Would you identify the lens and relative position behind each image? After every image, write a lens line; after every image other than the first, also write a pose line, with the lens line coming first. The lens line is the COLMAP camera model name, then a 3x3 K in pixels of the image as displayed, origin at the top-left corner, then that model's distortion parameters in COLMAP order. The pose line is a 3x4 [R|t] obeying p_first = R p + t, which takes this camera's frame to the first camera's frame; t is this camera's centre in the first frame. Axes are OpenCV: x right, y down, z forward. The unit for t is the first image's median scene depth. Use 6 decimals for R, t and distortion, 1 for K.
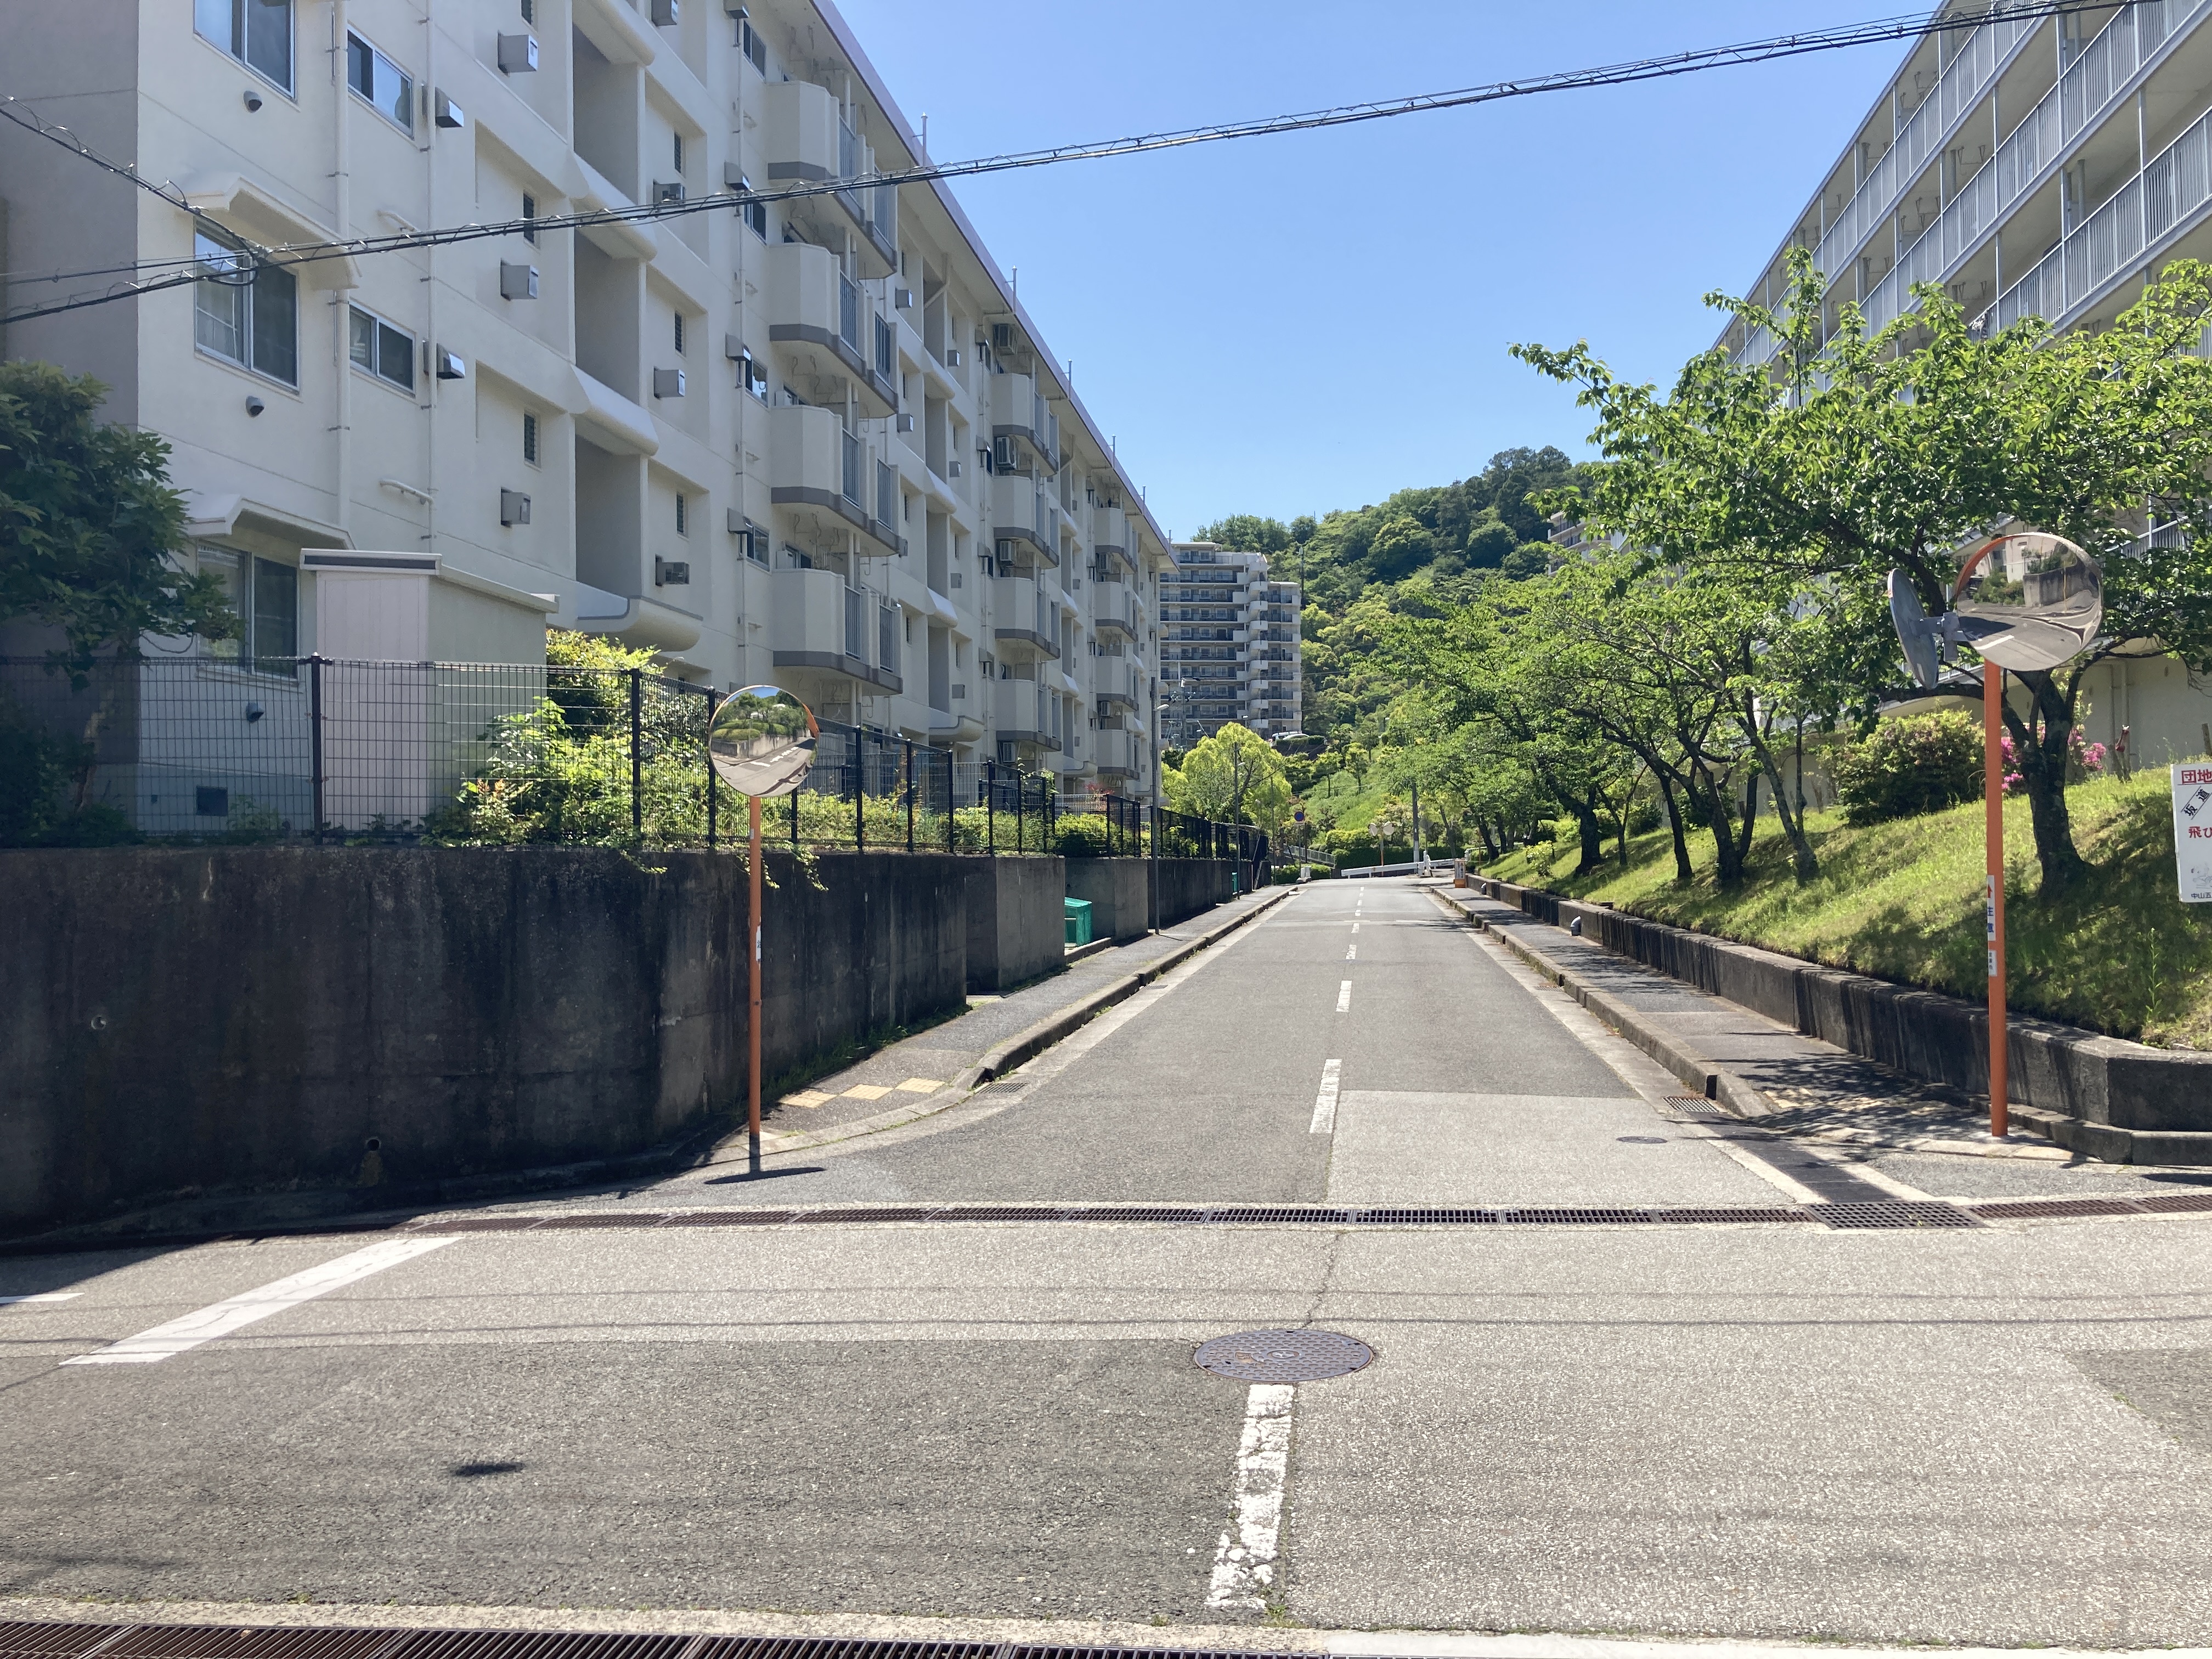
lens RADIAL K [[1804.6, 0, 1044.8], [0, 1804.6, 814.4], [0, 0, 1]] dist [0.051823, -0.040770]
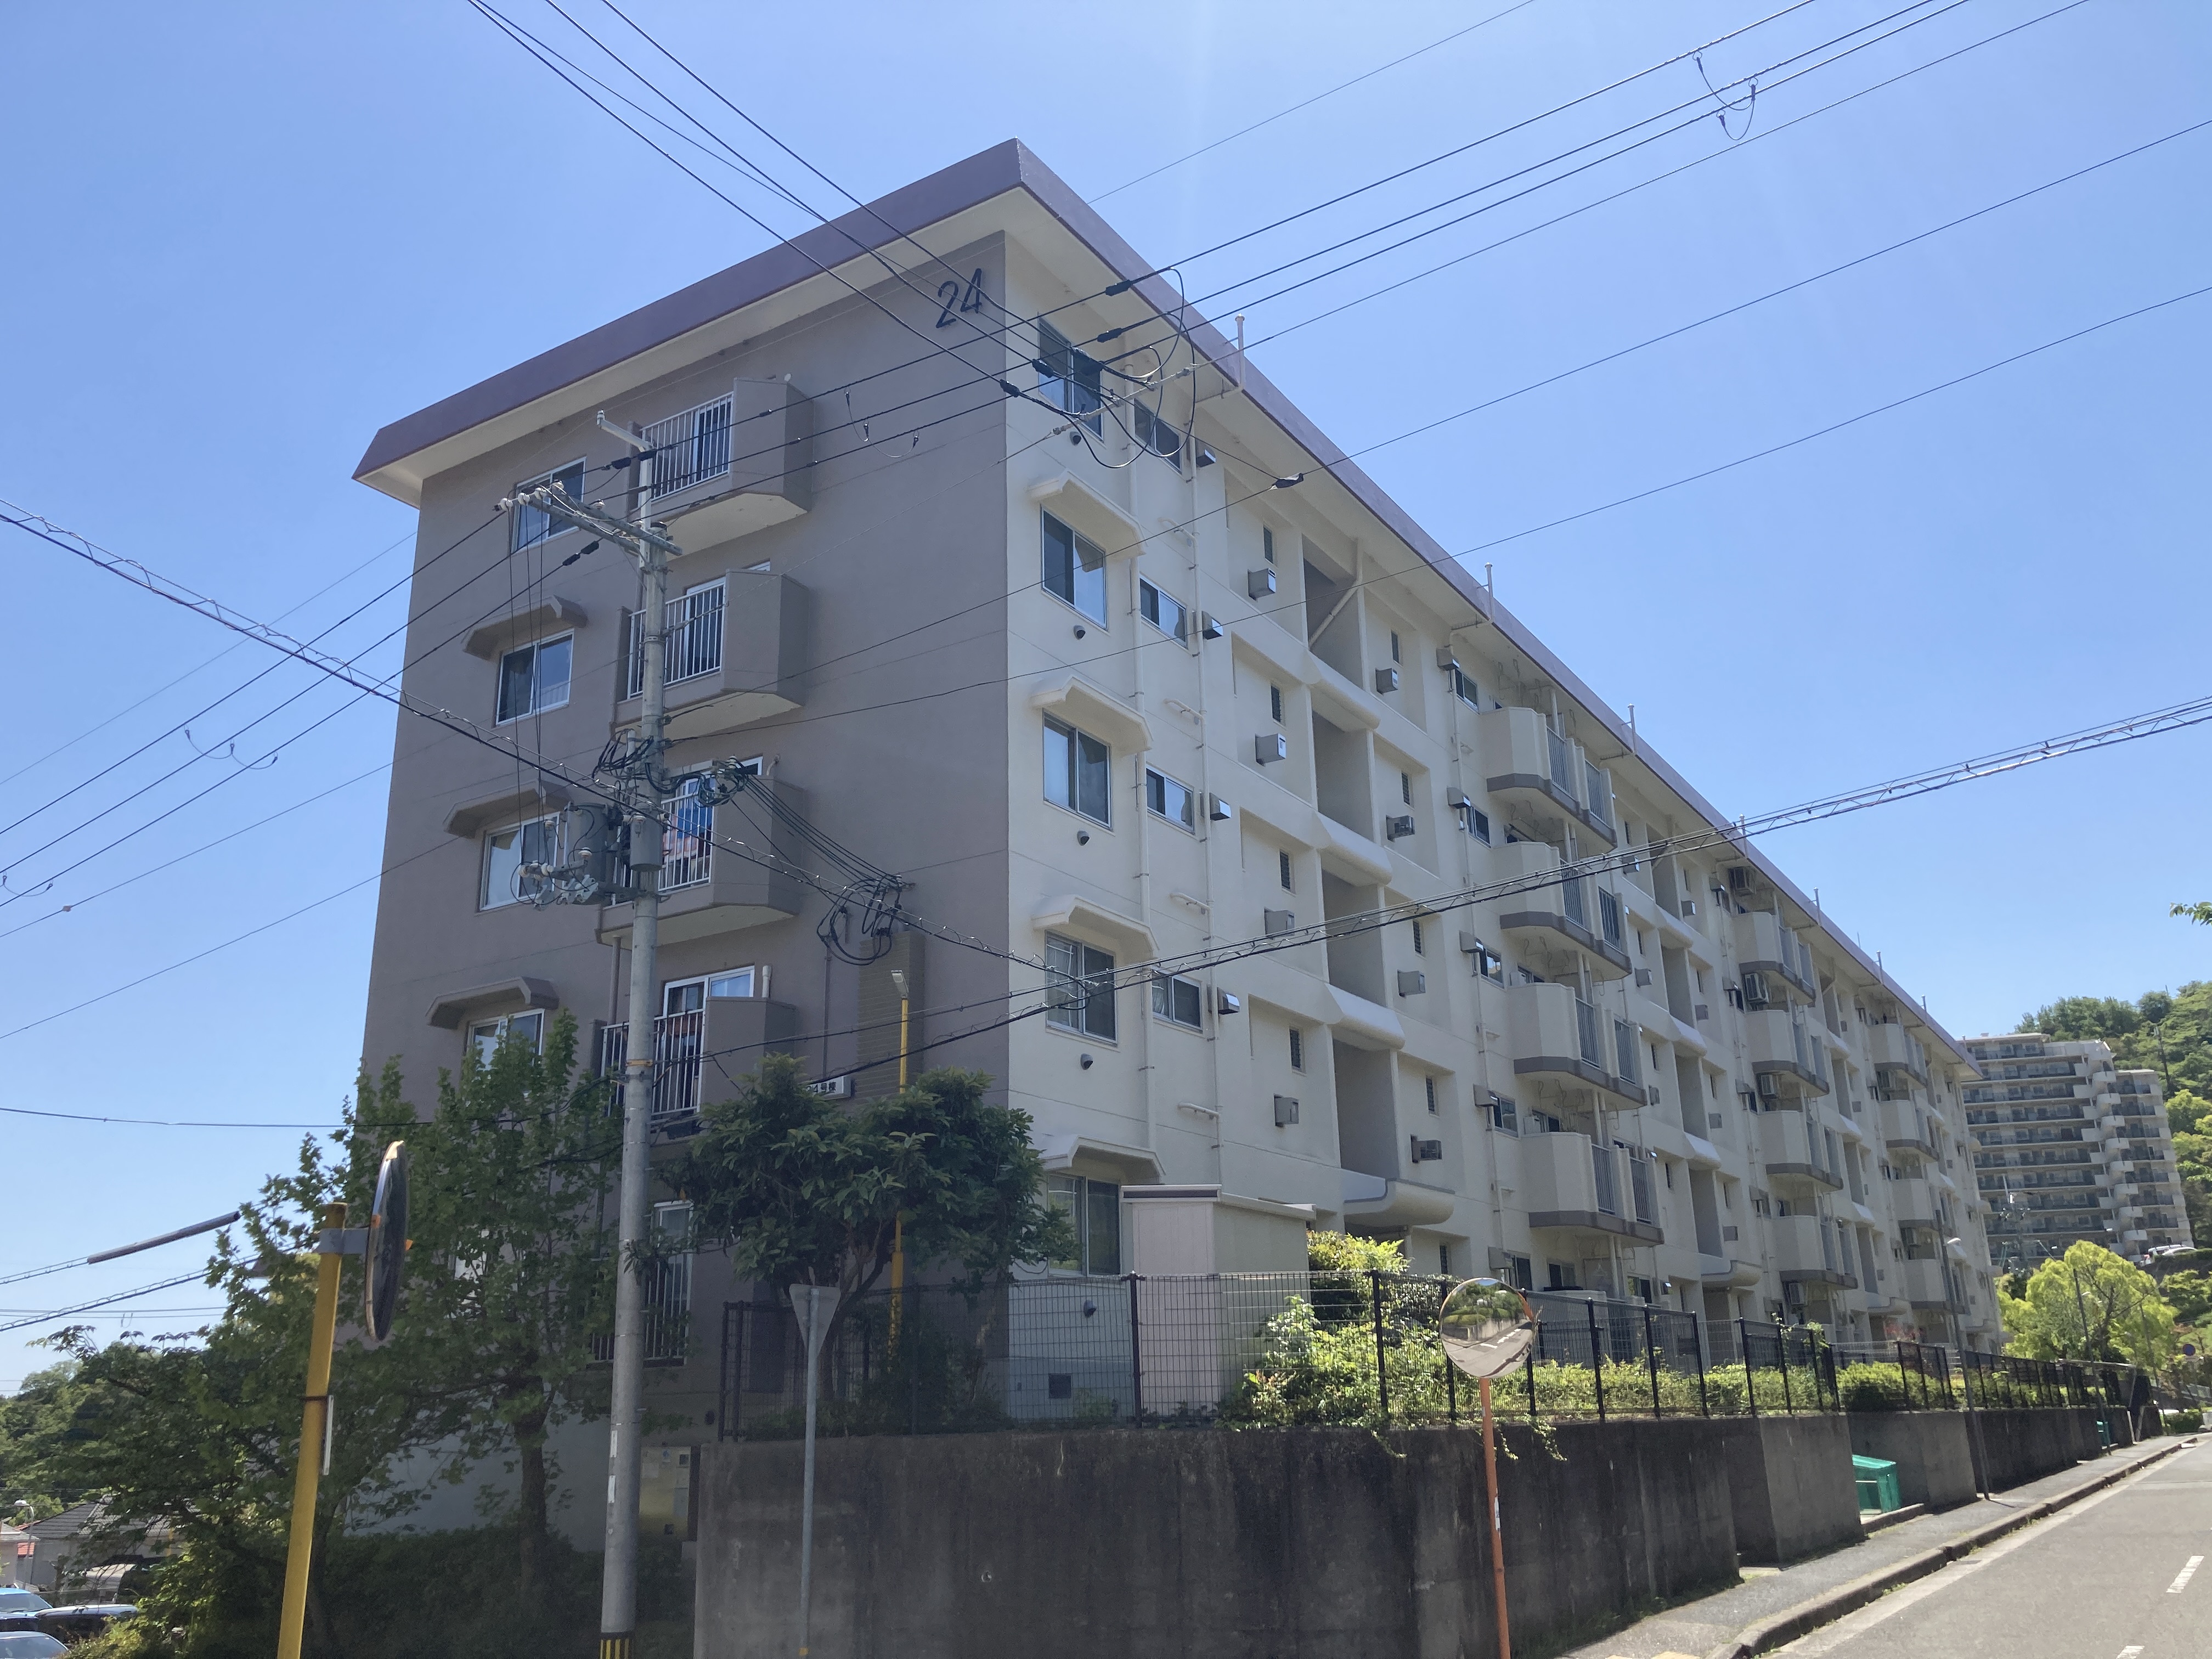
lens RADIAL K [[1788.4, 0, 1139.2], [0, 1788.4, 816.9], [0, 0, 1]] dist [0.039536, -0.016605]
pose [[0.928387, -0.131207, -0.347682, 0.055211], [0.025865, 0.956142, -0.291759, -0.015238], [0.370714, 0.261872, 0.891063, -0.136919]]
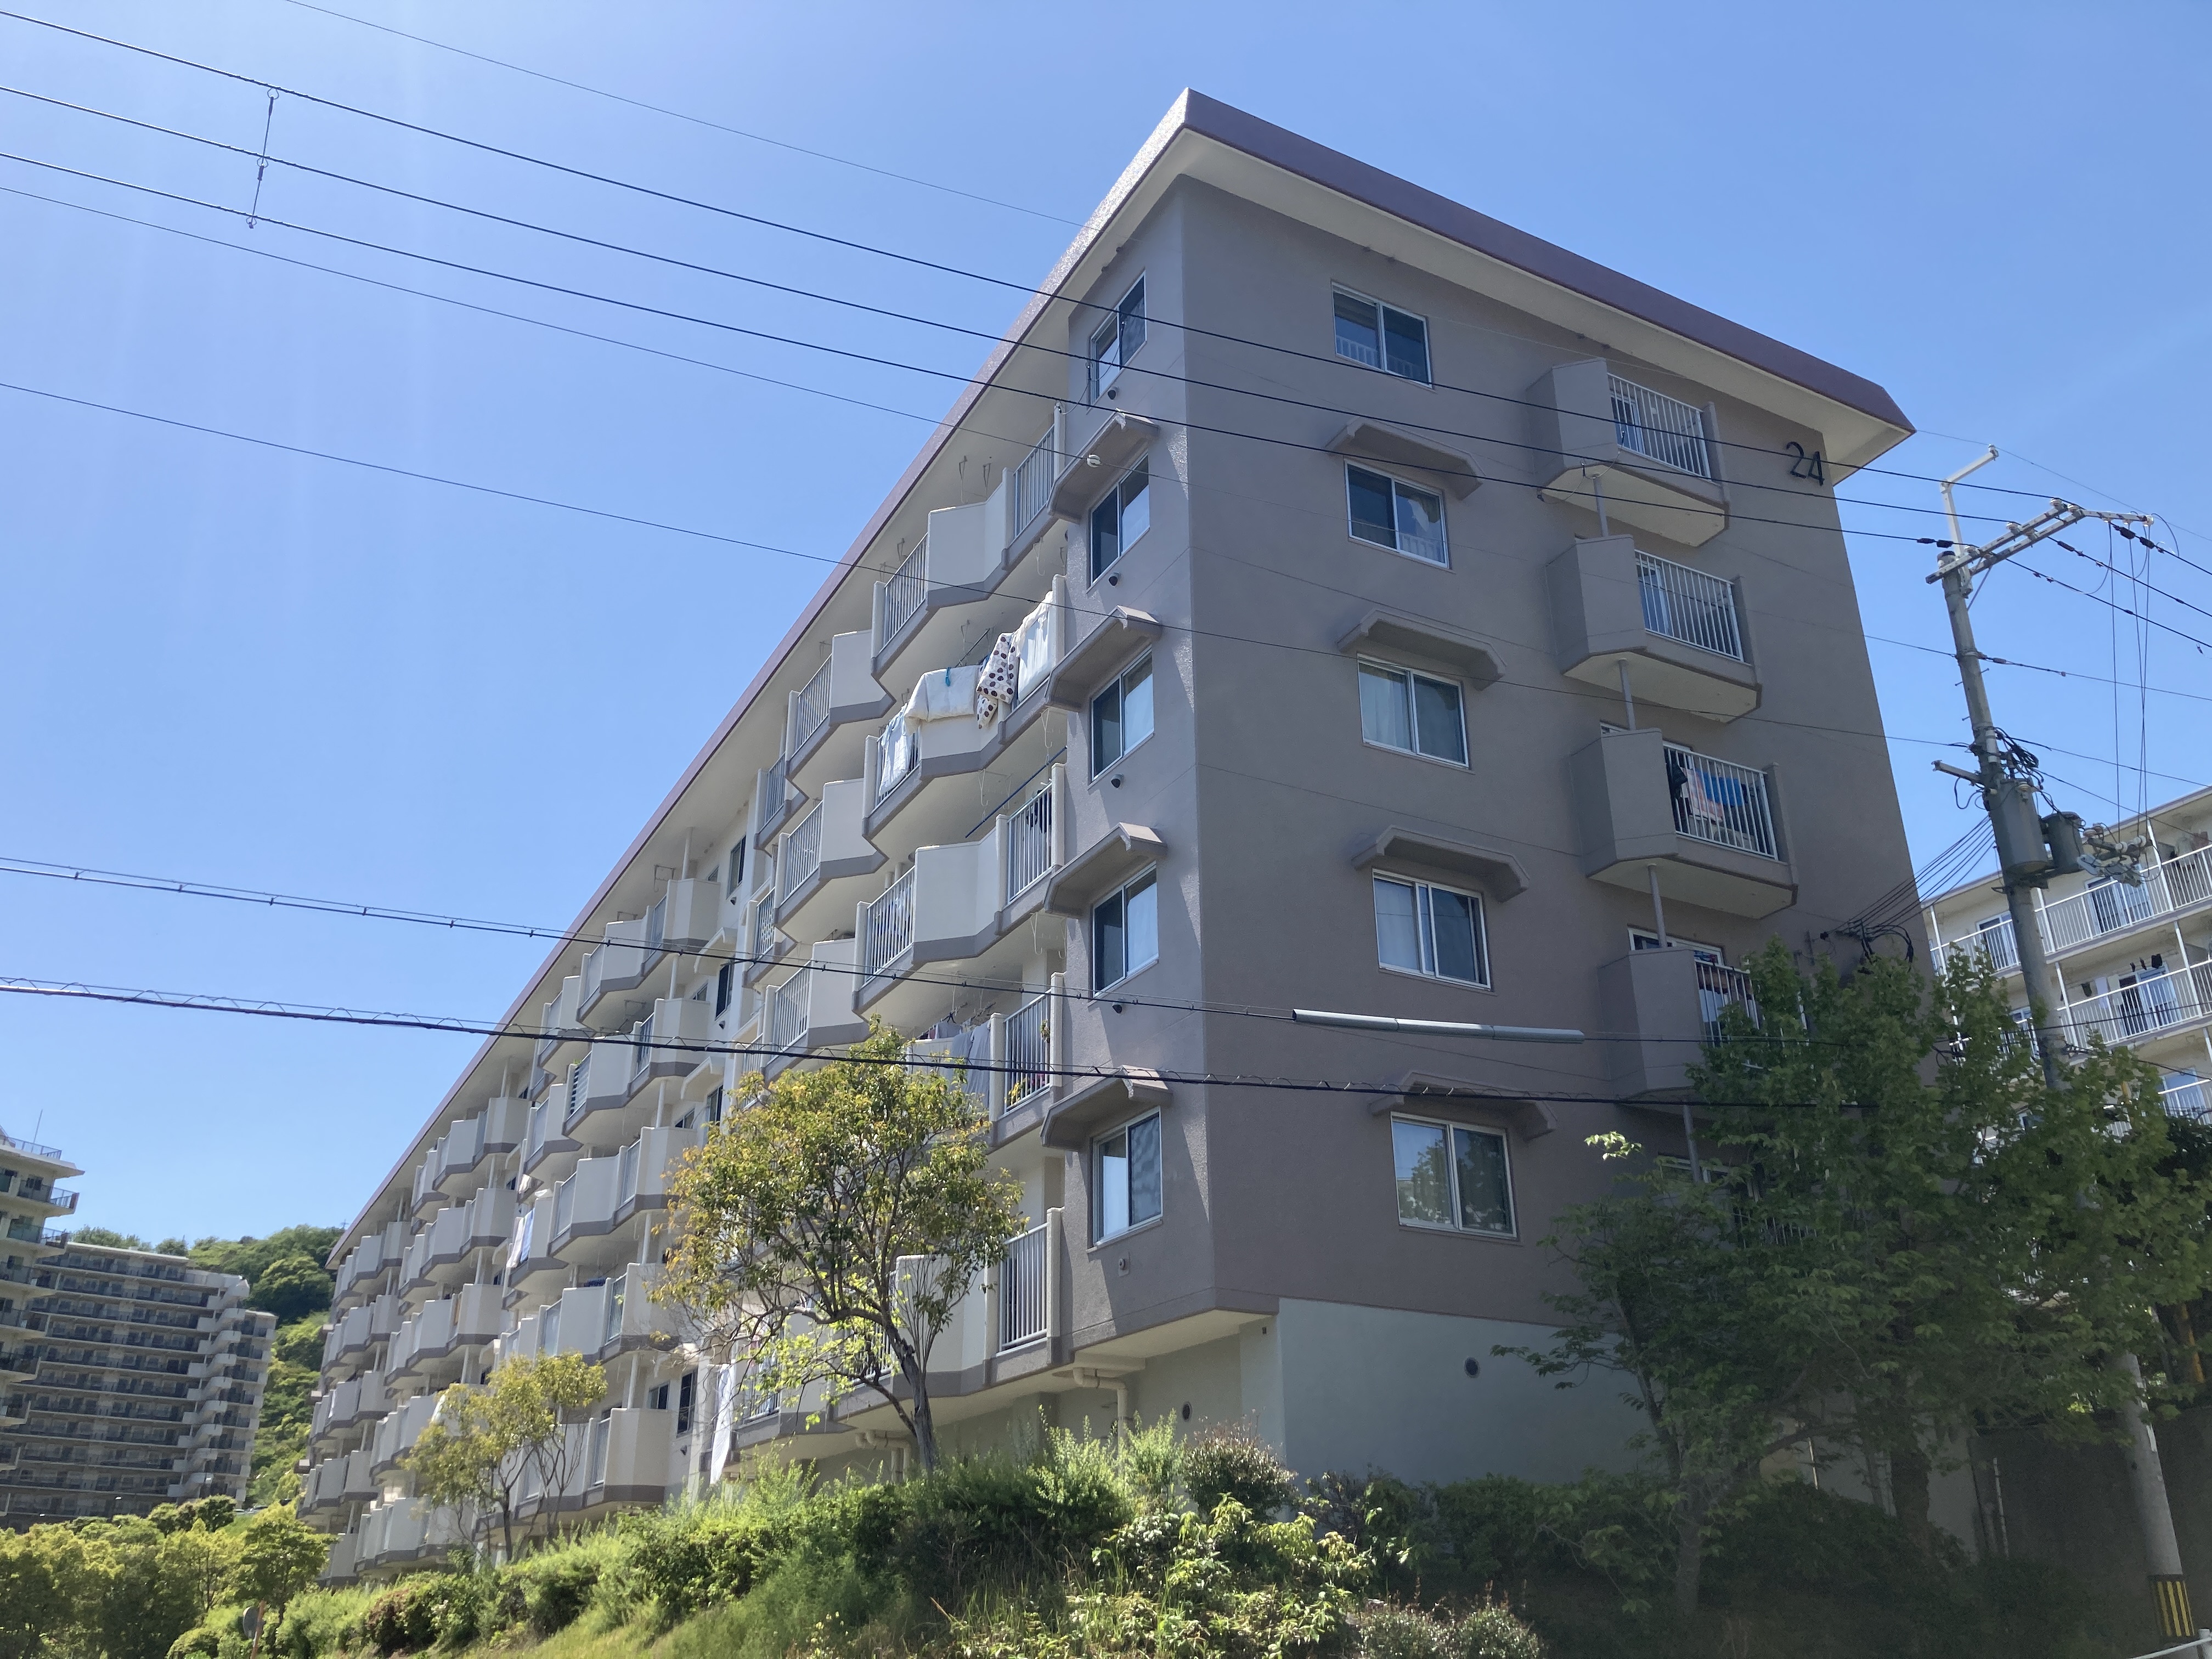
lens RADIAL K [[1804.6, 0, 1044.8], [0, 1804.6, 814.4], [0, 0, 1]] dist [0.051823, -0.040770]
pose [[0.797594, 0.269902, 0.539442, -2.138025], [-0.028596, 0.910221, -0.413135, 0.194585], [-0.602517, 0.314088, 0.733704, 0.288916]]
